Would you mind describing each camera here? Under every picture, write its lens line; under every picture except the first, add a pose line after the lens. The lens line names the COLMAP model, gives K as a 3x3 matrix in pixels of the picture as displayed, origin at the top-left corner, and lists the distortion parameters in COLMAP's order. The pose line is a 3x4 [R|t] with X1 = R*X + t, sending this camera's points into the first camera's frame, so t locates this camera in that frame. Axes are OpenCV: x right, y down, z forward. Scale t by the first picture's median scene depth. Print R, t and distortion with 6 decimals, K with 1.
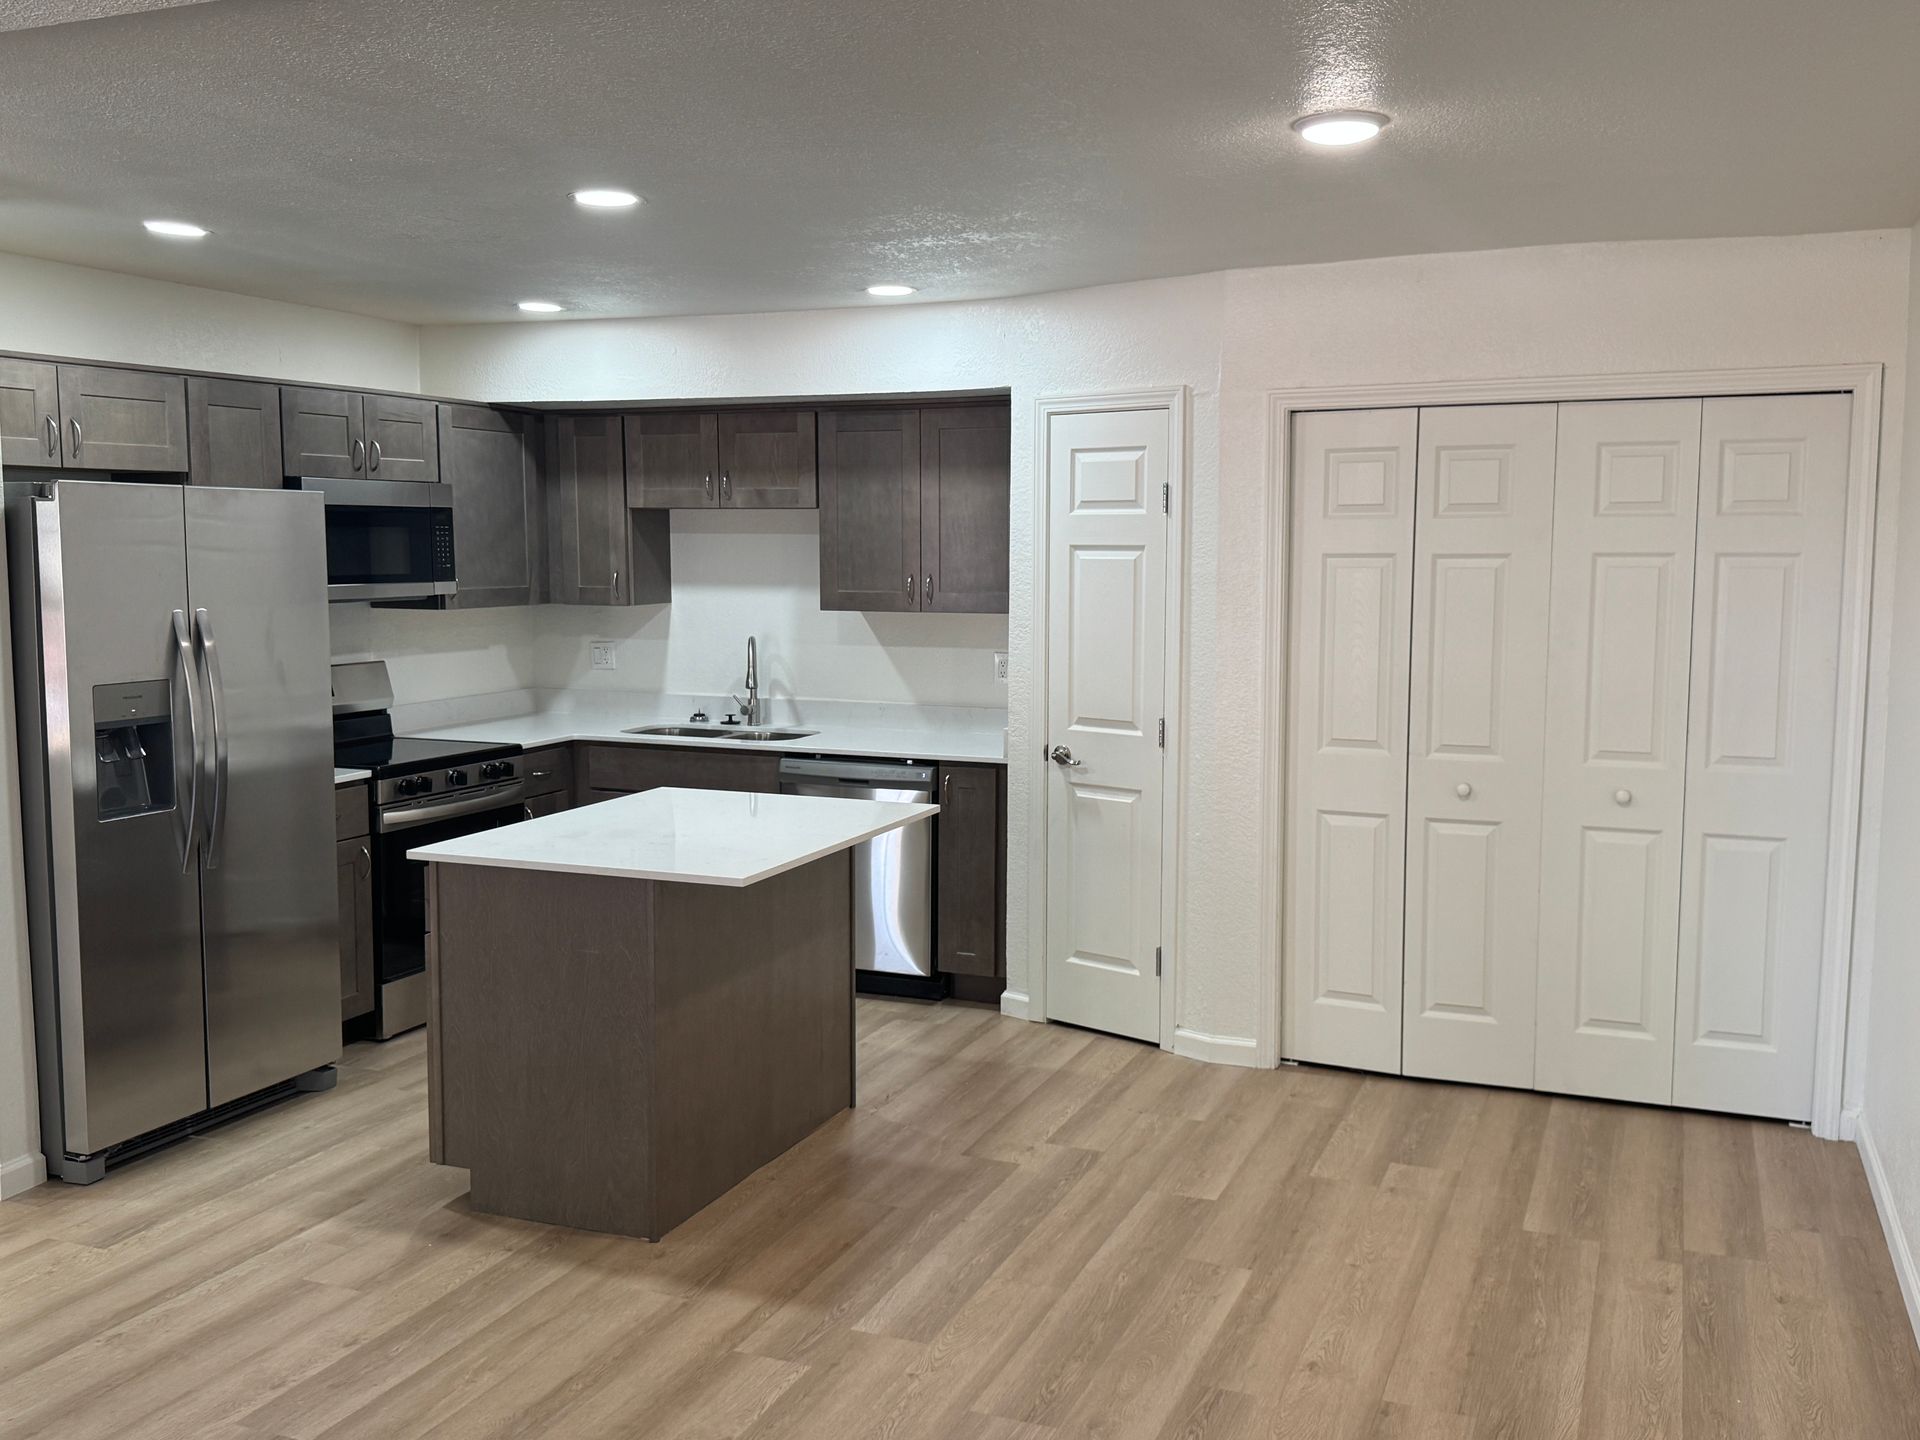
lens RADIAL K [[1734.3, 0, 960.0], [0, 1734.3, 720.0], [0, 0, 1]] dist [0.155077, -0.331322]
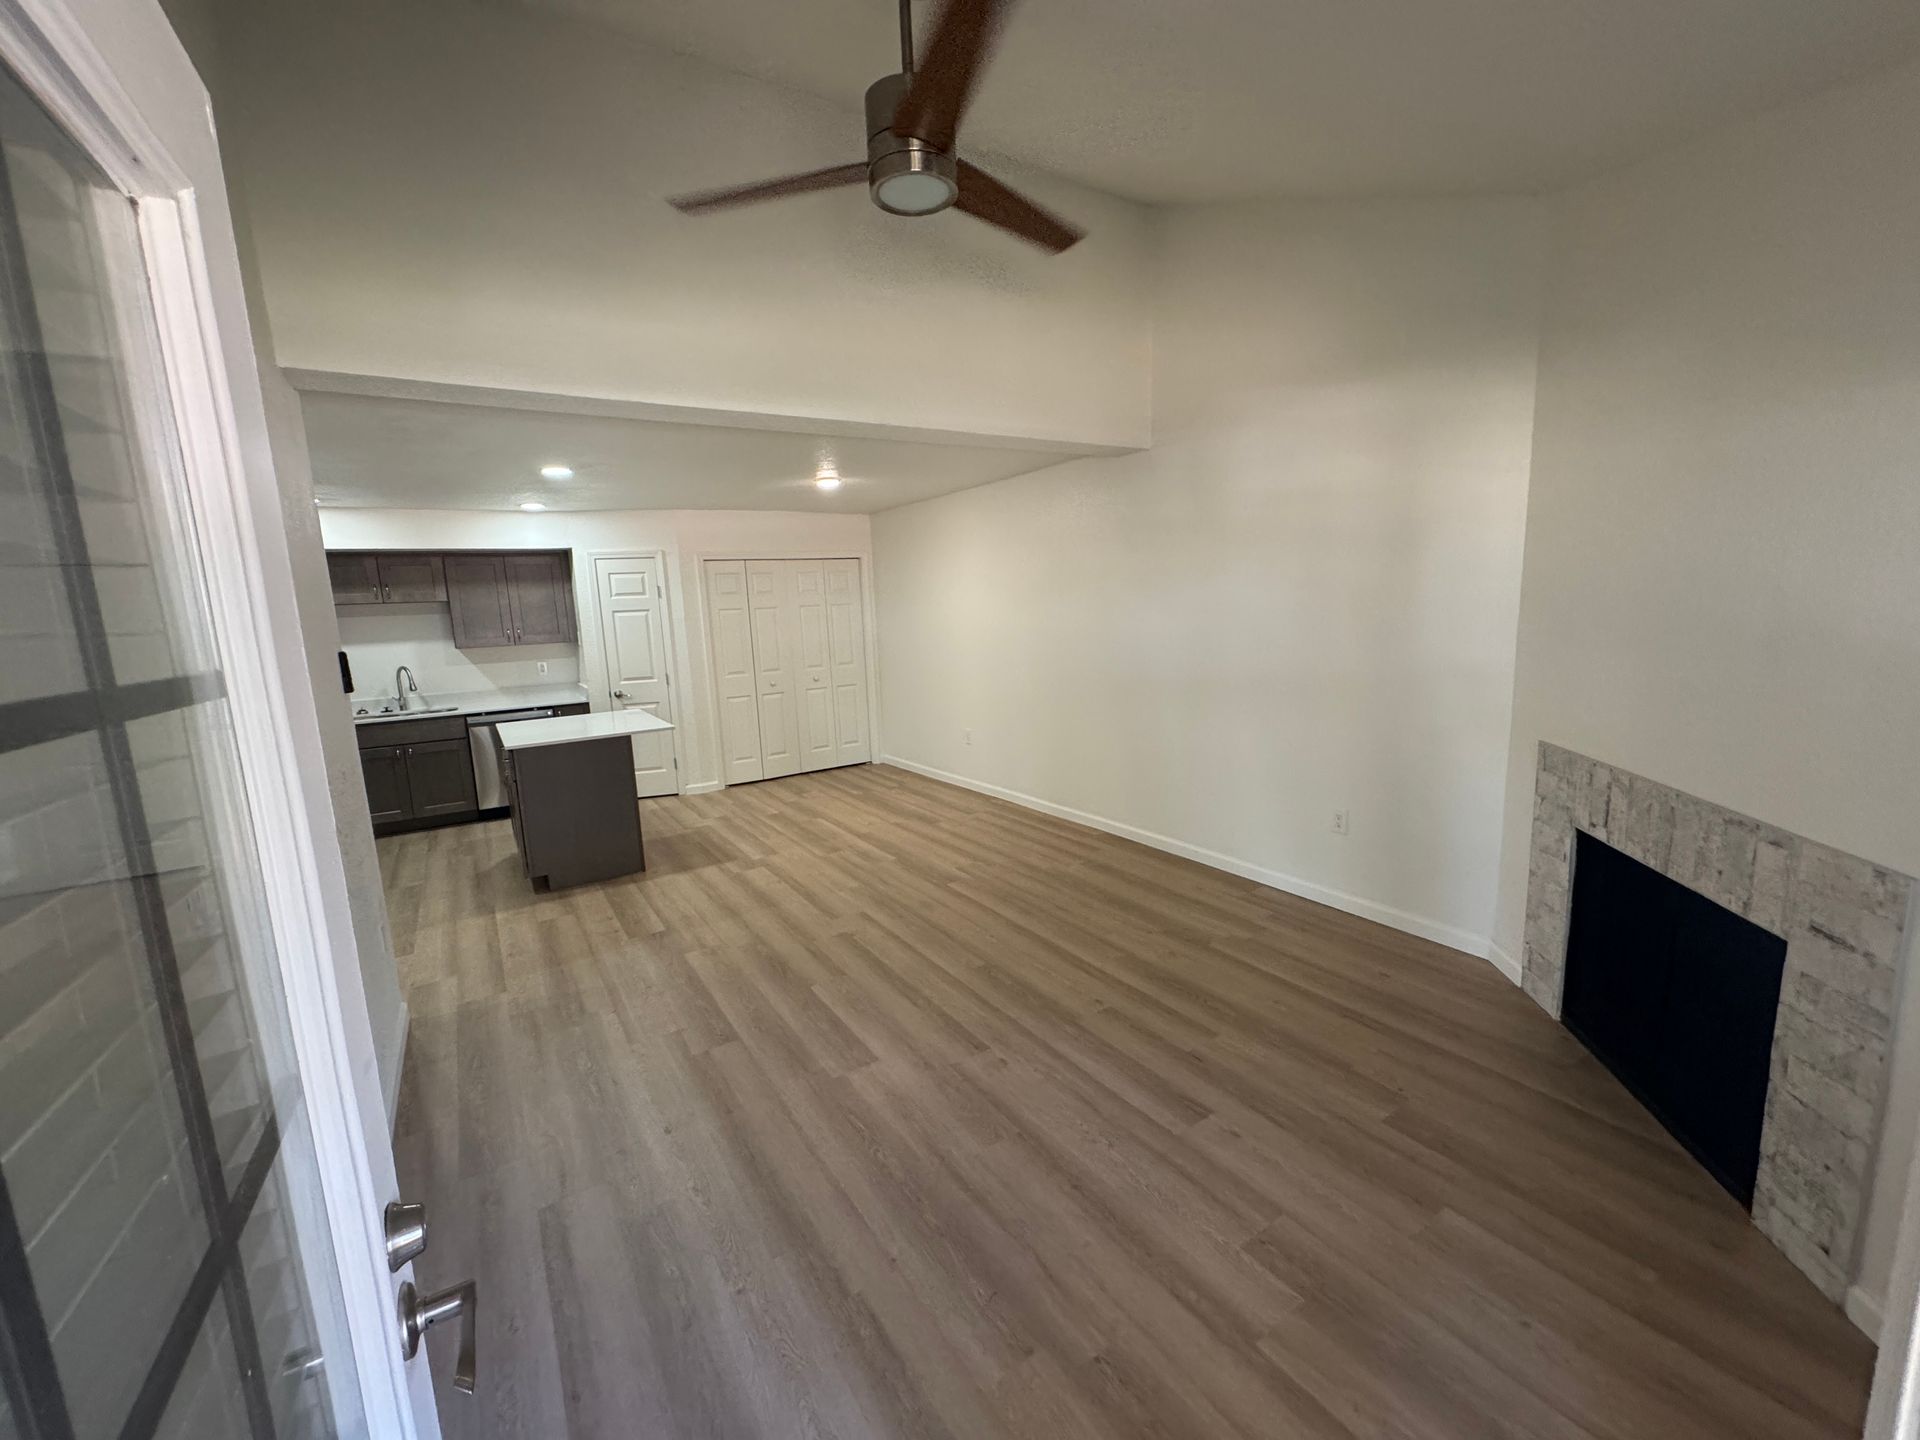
lens RADIAL K [[763.2, 0, 960.0], [0, 763.2, 720.0], [0, 0, 1]] dist [-0.002593, -0.000320]
pose [[0.567296, -0.153560, 0.809070, -0.766672], [0.130270, 0.986824, 0.095955, 0.020969], [-0.813145, 0.050963, 0.579826, -0.068204]]
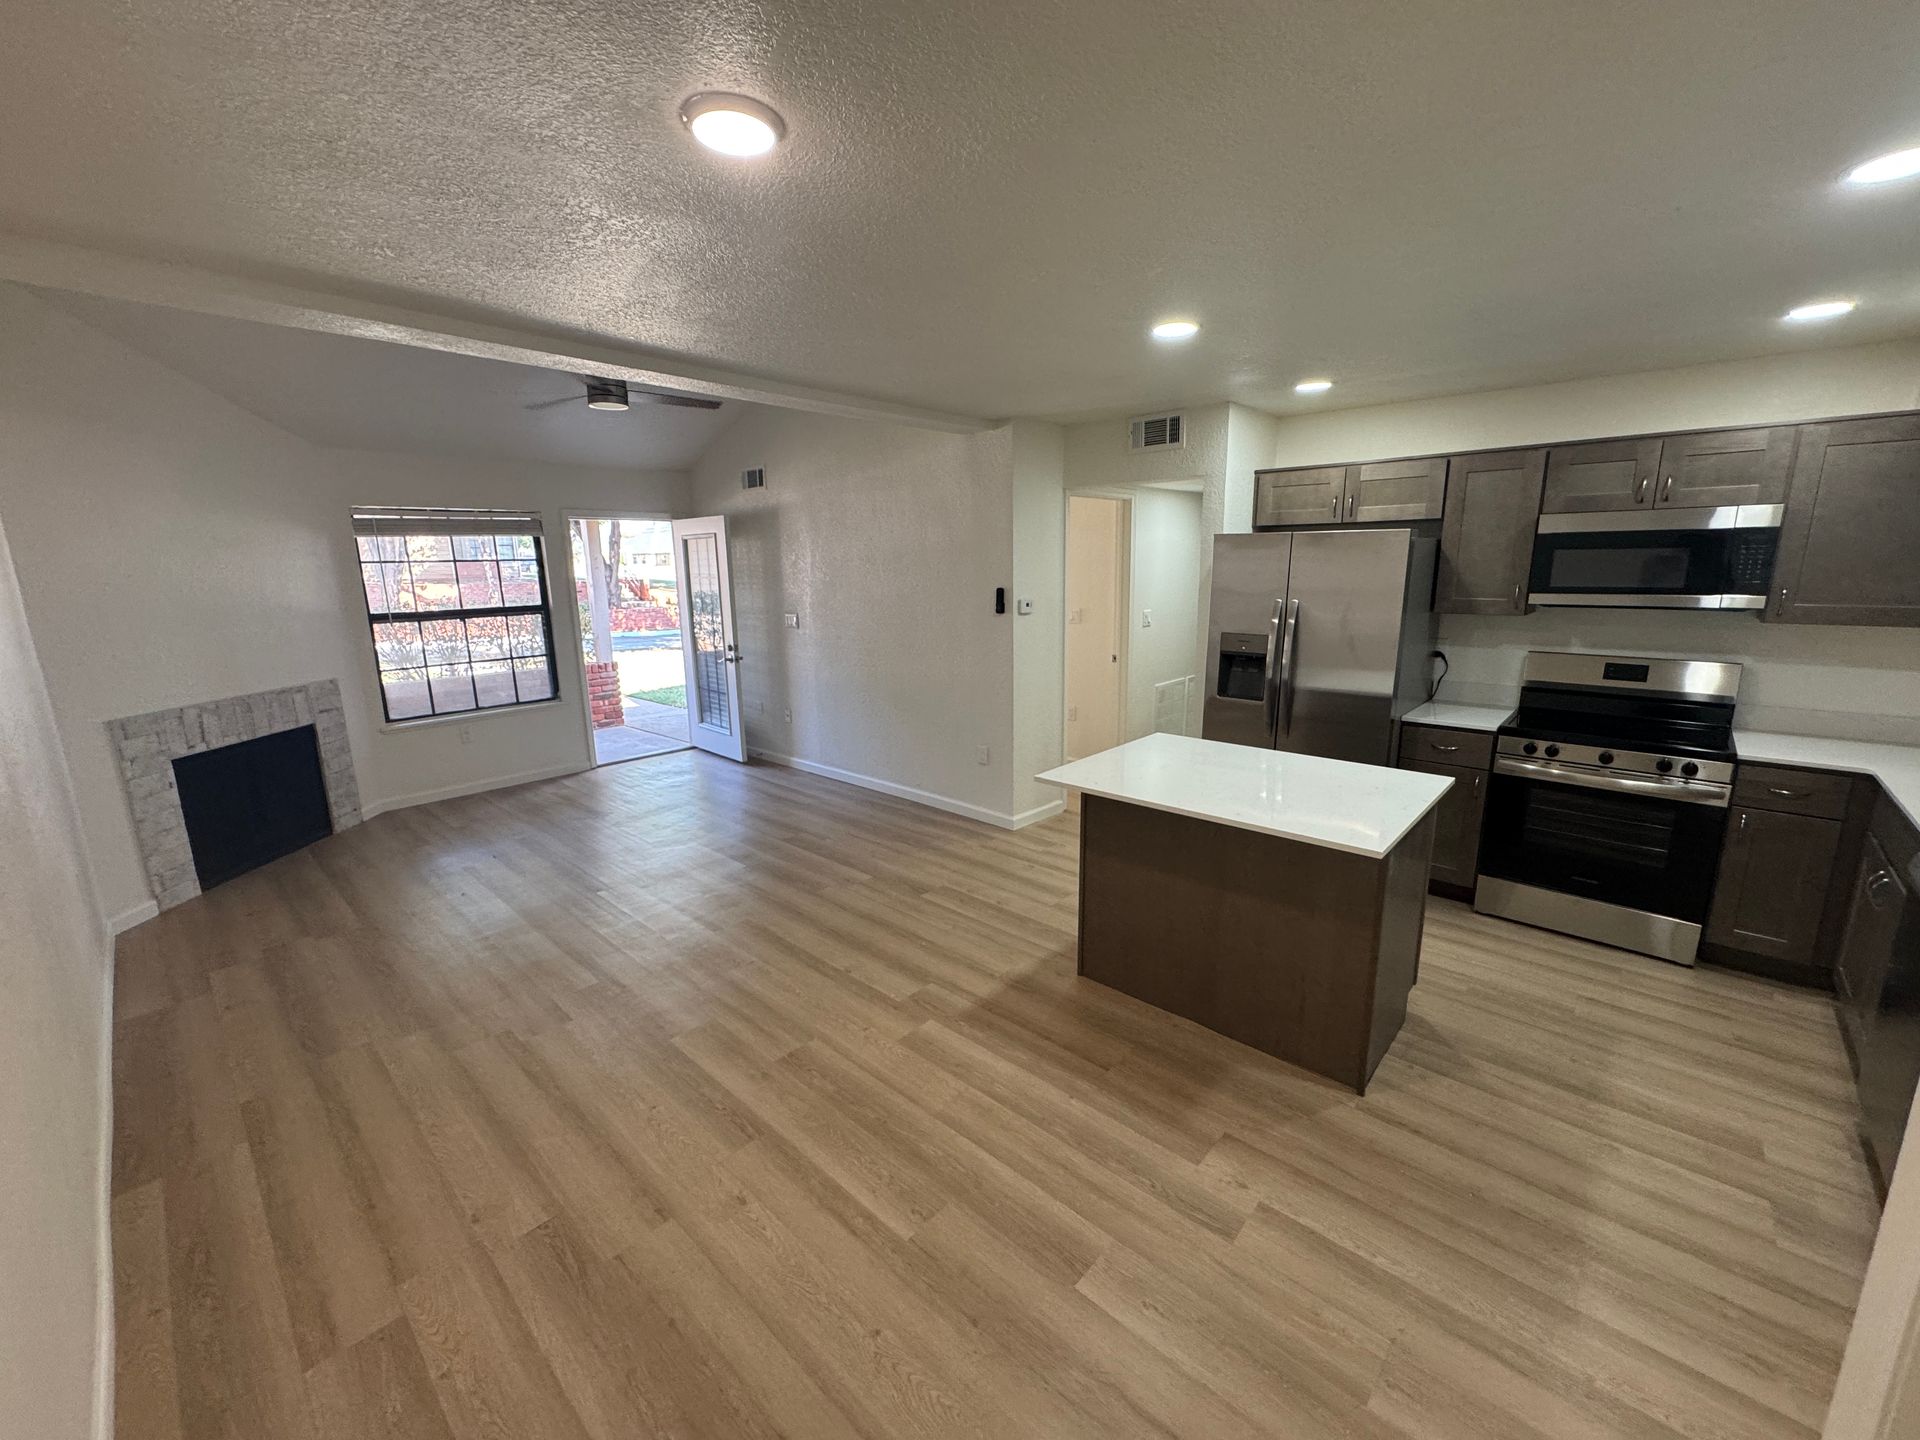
lens RADIAL K [[763.2, 0, 960.0], [0, 763.2, 720.0], [0, 0, 1]] dist [-0.002593, -0.000320]
pose [[-0.349459, 0.194561, -0.916528, 0.488016], [-0.085552, 0.967490, 0.237999, -0.111352], [0.933038, 0.161581, -0.321453, 1.042682]]
